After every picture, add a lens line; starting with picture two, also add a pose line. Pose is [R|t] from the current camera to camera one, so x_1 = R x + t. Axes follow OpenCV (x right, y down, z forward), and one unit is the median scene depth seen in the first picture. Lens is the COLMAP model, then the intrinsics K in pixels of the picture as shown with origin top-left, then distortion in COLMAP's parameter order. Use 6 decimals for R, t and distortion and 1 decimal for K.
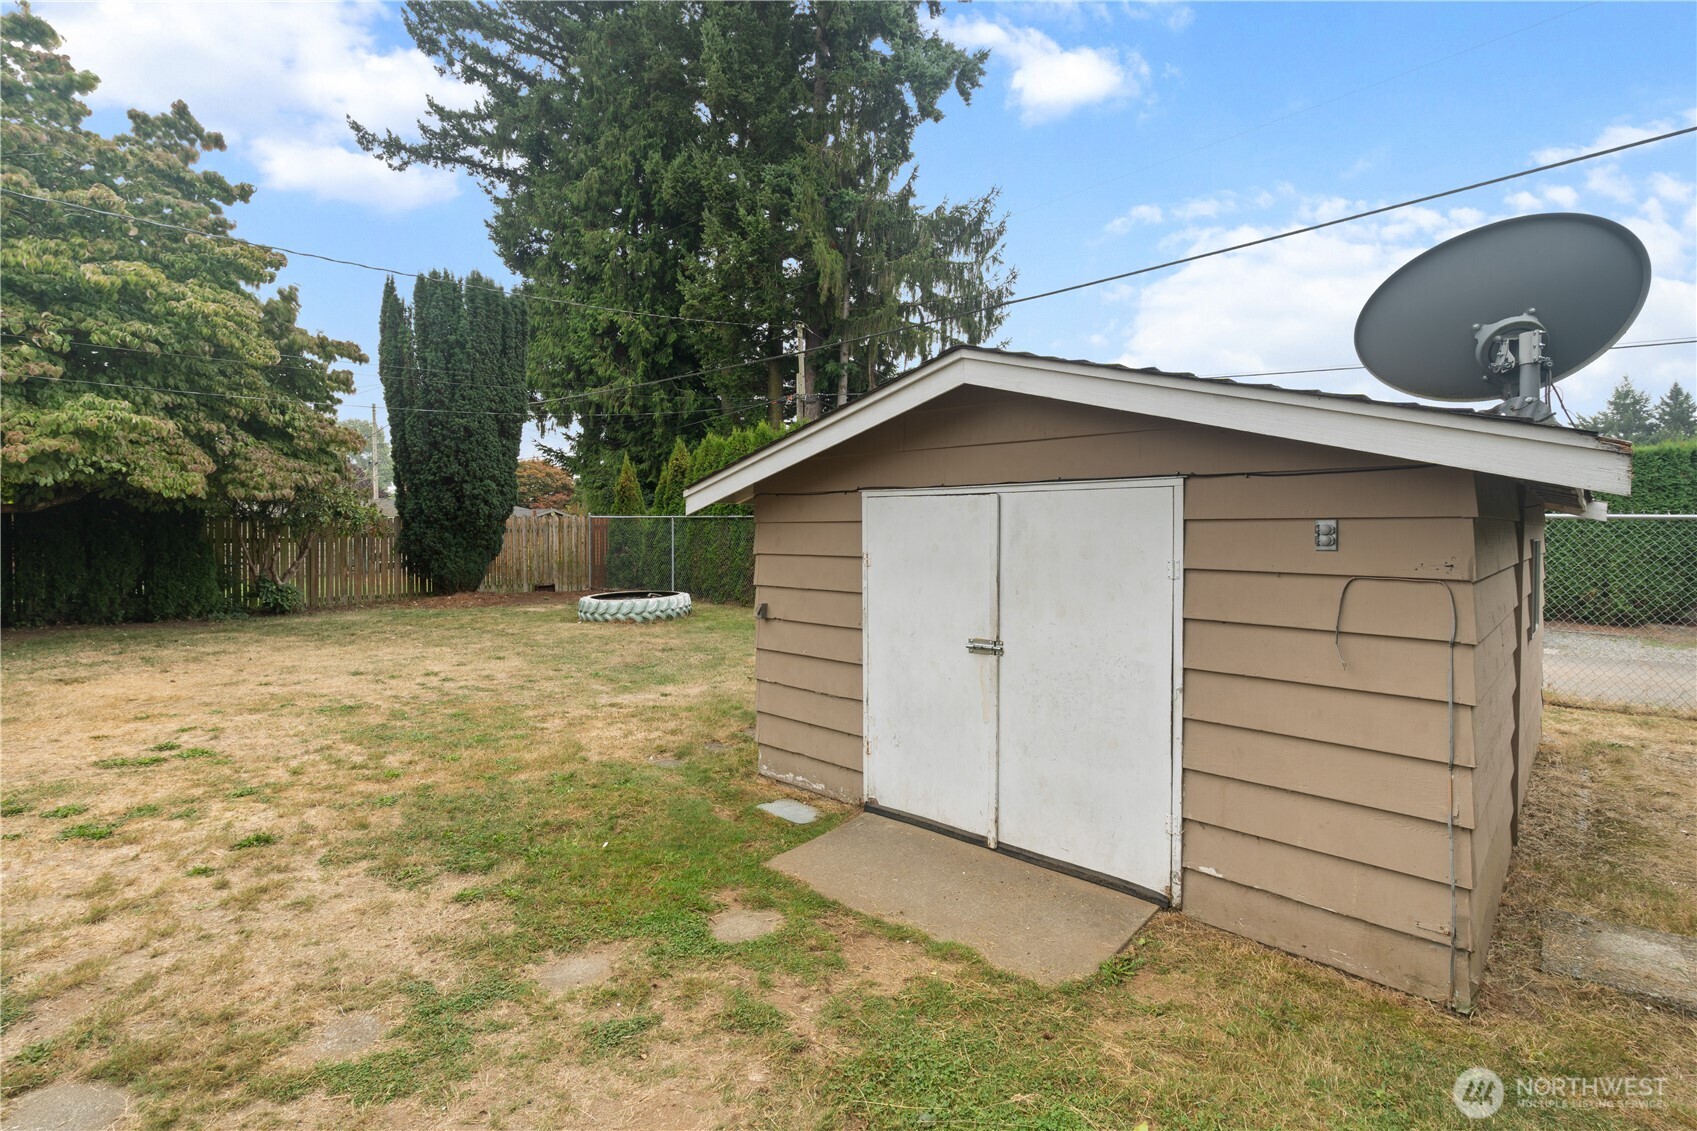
lens RADIAL K [[798.2, 0, 847.2], [0, 798.2, 557.5], [0, 0, 1]] dist [-0.002101, 0.000278]
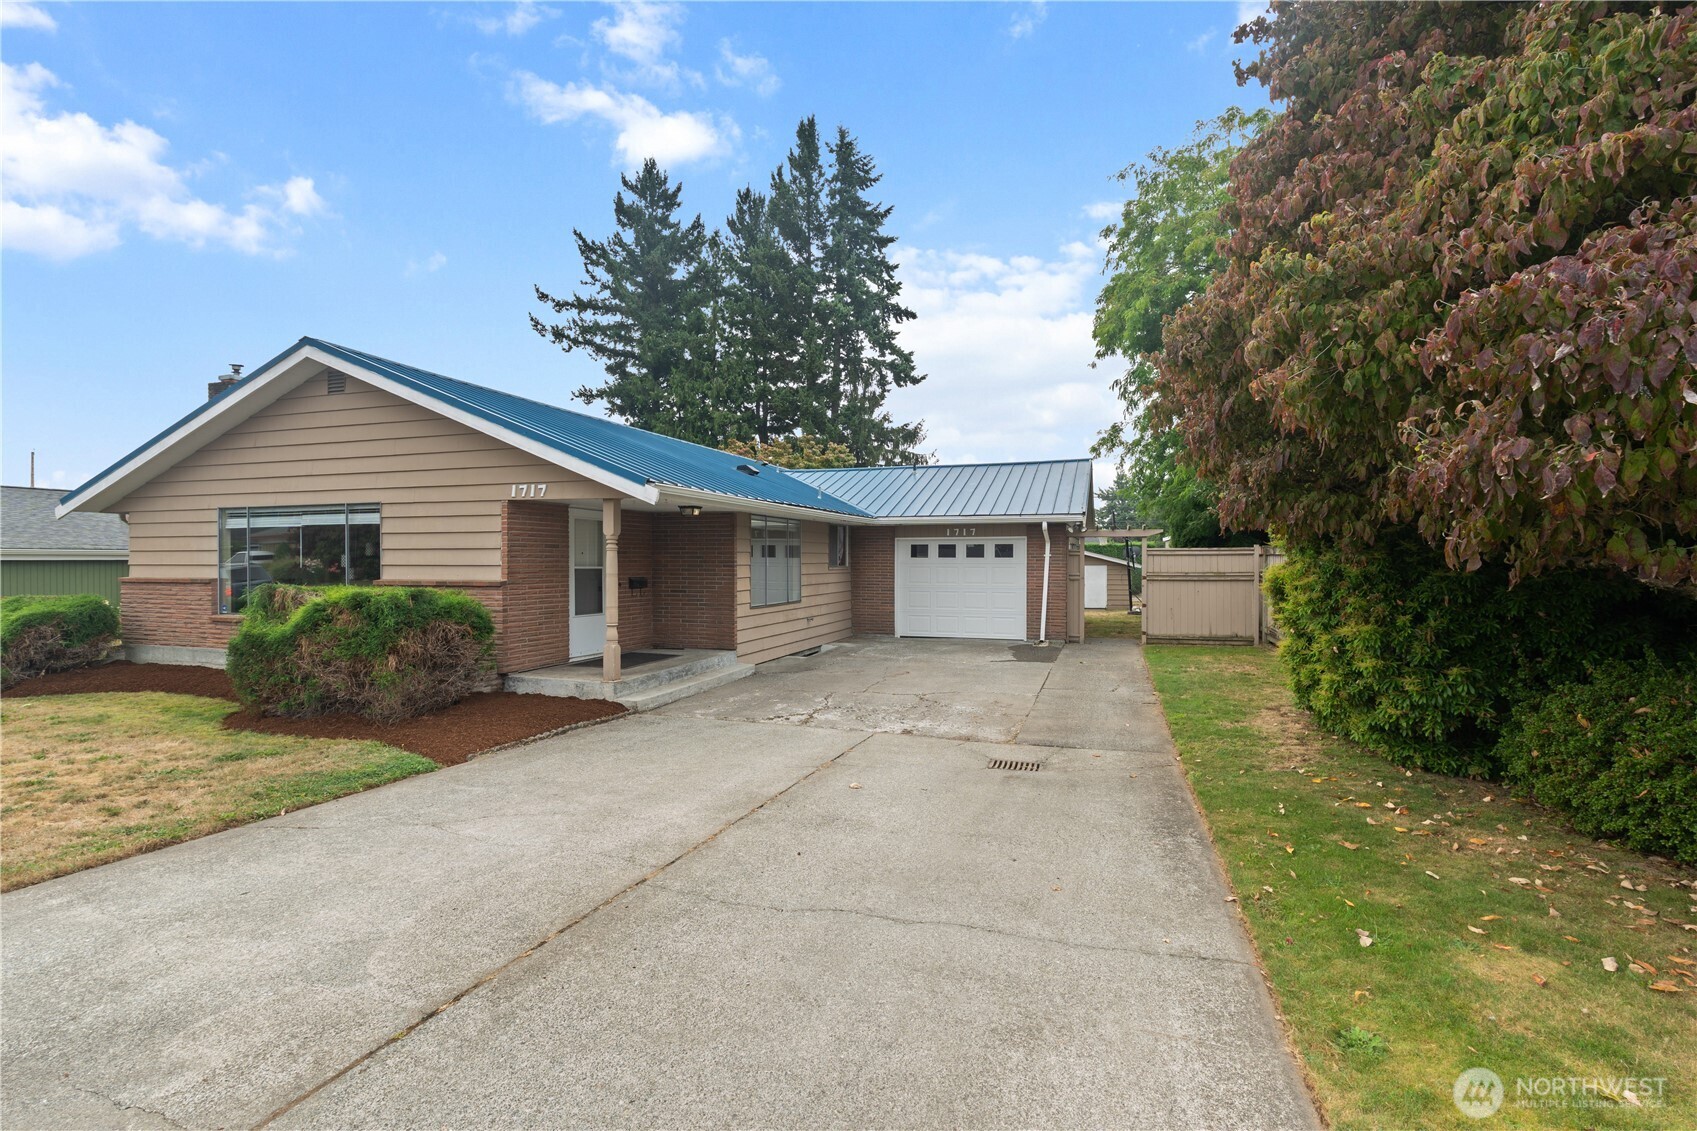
lens RADIAL K [[803.2, 0, 848.5], [0, 803.2, 565.5], [0, 0, 1]] dist [-0.000414, -0.000319]
pose [[0.899258, -0.005943, 0.437379, -1.017586], [0.015891, 0.999691, -0.019090, -0.015592], [-0.437130, 0.024117, 0.899075, -0.942953]]
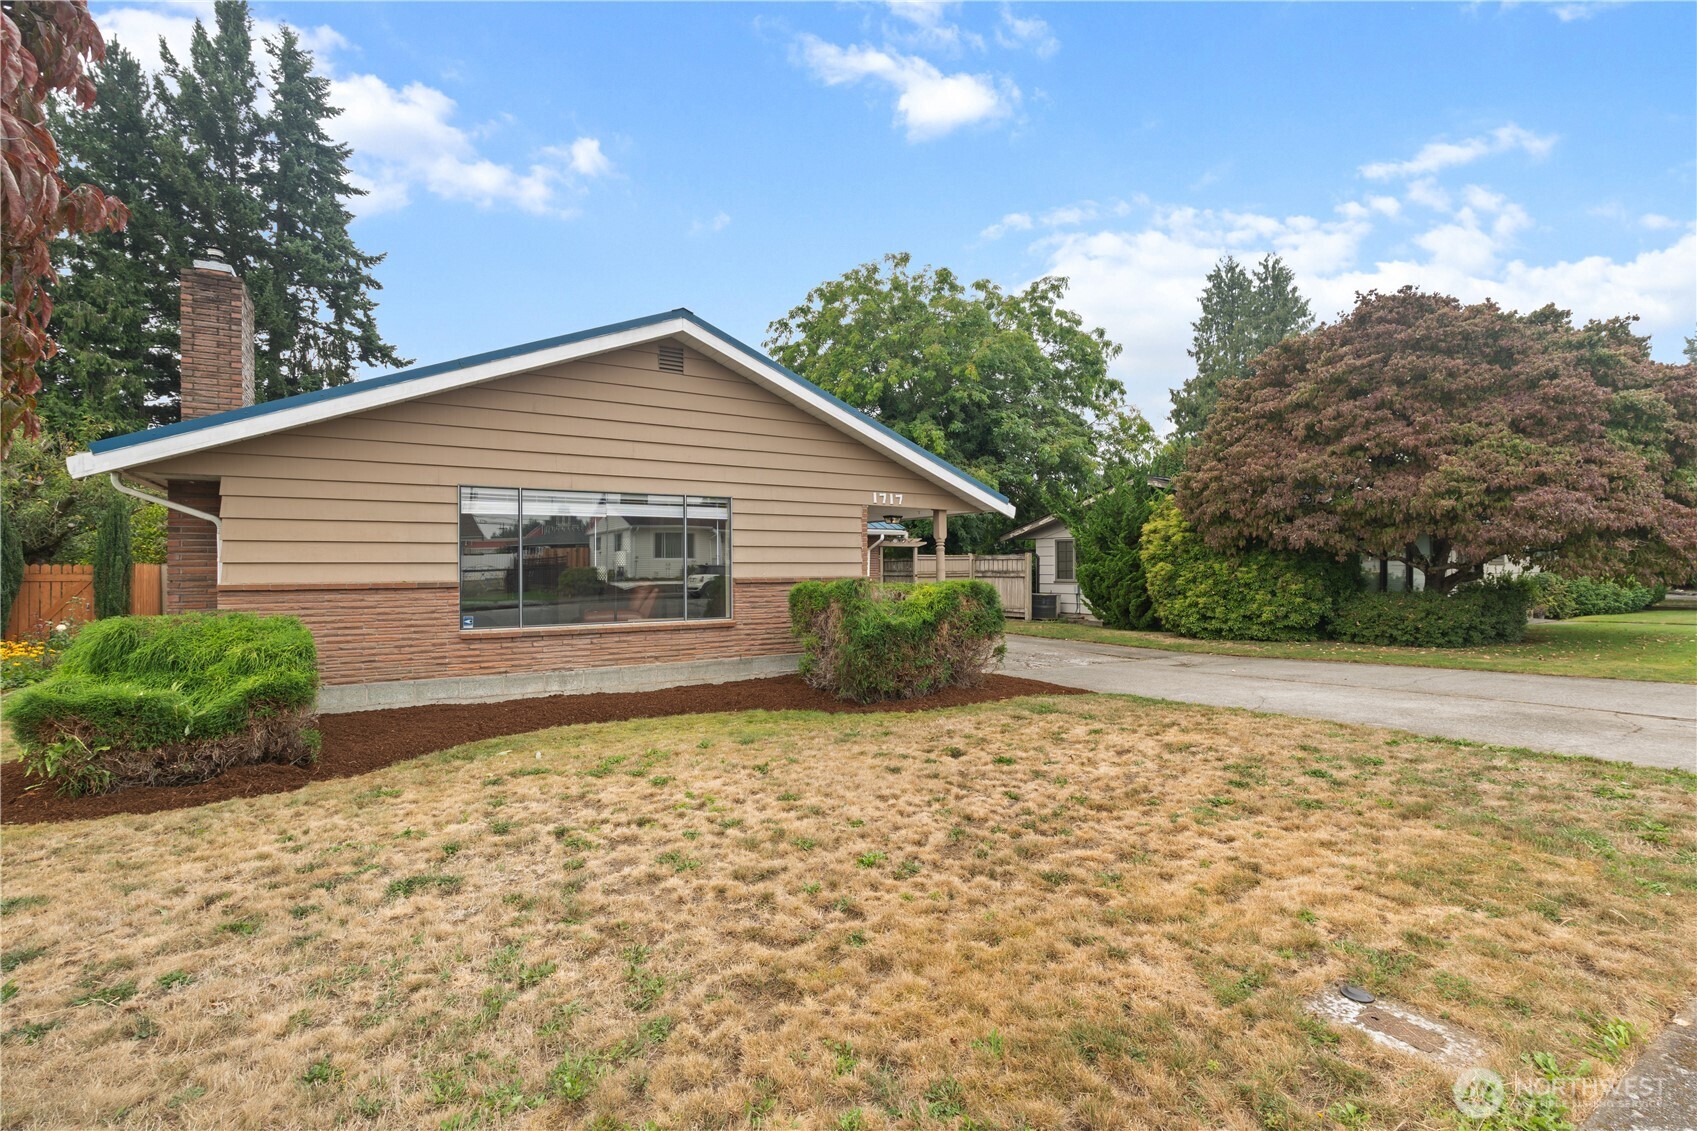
lens RADIAL K [[803.2, 0, 848.5], [0, 803.2, 565.5], [0, 0, 1]] dist [-0.000414, -0.000319]
pose [[0.215346, -0.000146, 0.976538, -1.542615], [0.034719, 0.999369, -0.007506, -0.022719], [-0.975920, 0.035521, 0.215215, -0.512543]]
